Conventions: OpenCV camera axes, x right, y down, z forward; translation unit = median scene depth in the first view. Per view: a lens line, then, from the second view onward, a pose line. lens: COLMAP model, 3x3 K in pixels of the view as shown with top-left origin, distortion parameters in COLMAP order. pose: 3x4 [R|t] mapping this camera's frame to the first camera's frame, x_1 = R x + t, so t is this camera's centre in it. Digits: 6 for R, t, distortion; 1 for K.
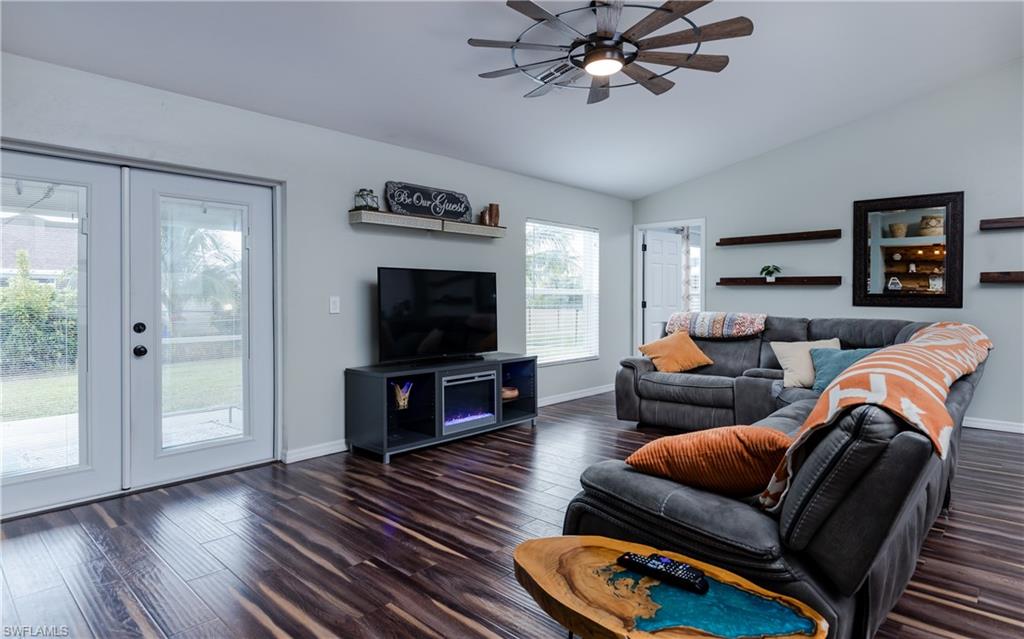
lens RADIAL K [[545.7, 0, 527.2], [0, 545.7, 298.4], [0, 0, 1]] dist [-0.003485, 0.001392]
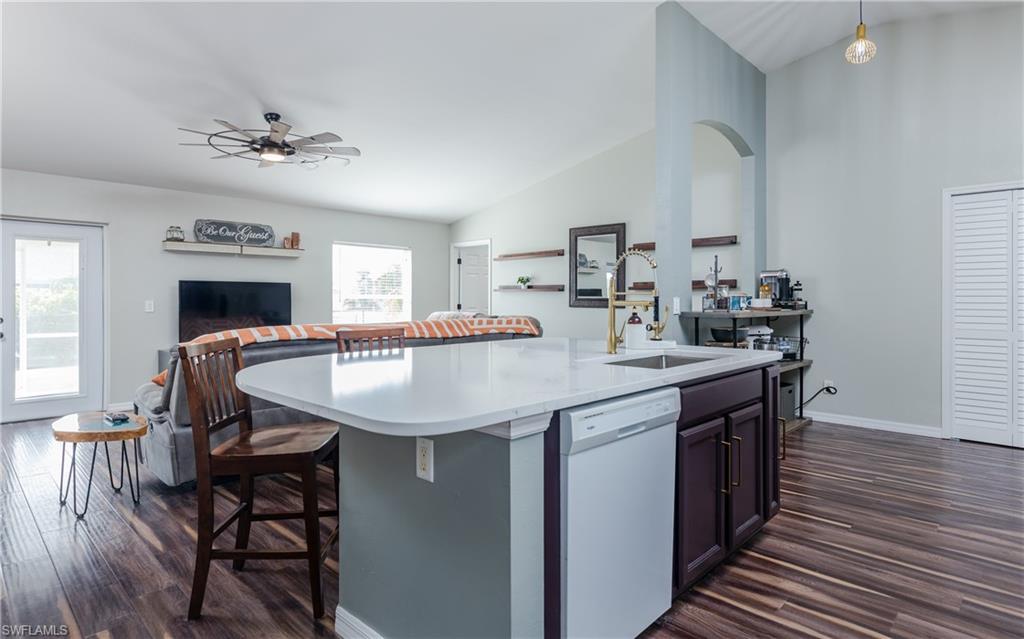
lens RADIAL K [[565.3, 0, 525.8], [0, 565.3, 295.2], [0, 0, 1]] dist [-0.000769, -0.001777]
pose [[0.999740, -0.002402, -0.022662, 0.581079], [0.002038, 0.999869, -0.016085, 0.006615], [0.022698, 0.016034, 0.999614, -0.408404]]
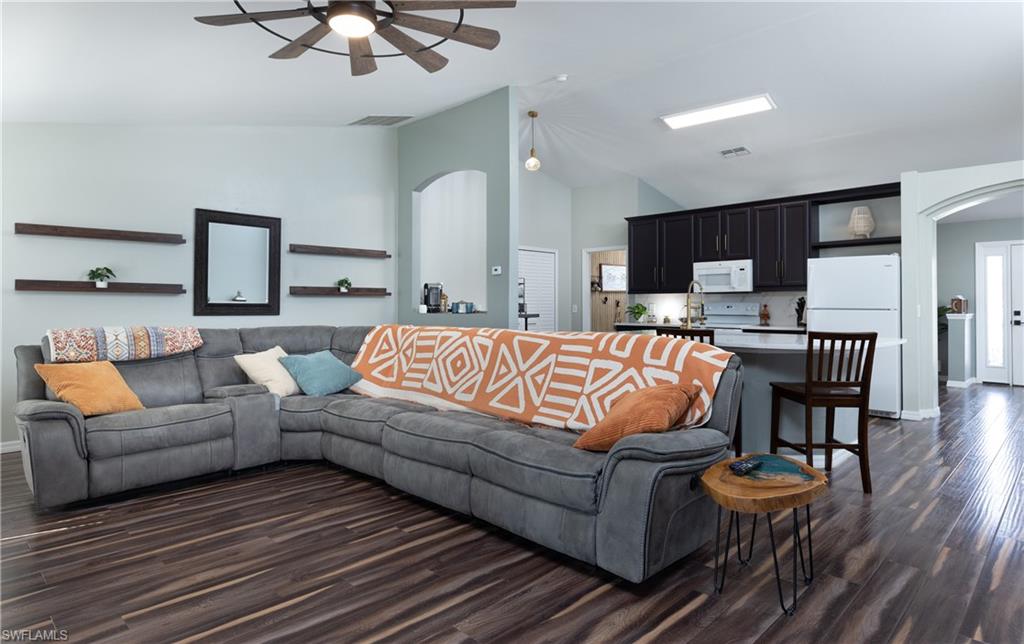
lens RADIAL K [[565.3, 0, 498.2], [0, 565.3, 304.8], [0, 0, 1]] dist [-0.000769, -0.001777]
pose [[0.050018, -0.003221, 0.998743, -0.428495], [0.007567, 0.999967, 0.002846, -0.004404], [-0.998720, 0.007415, 0.050041, 0.454357]]
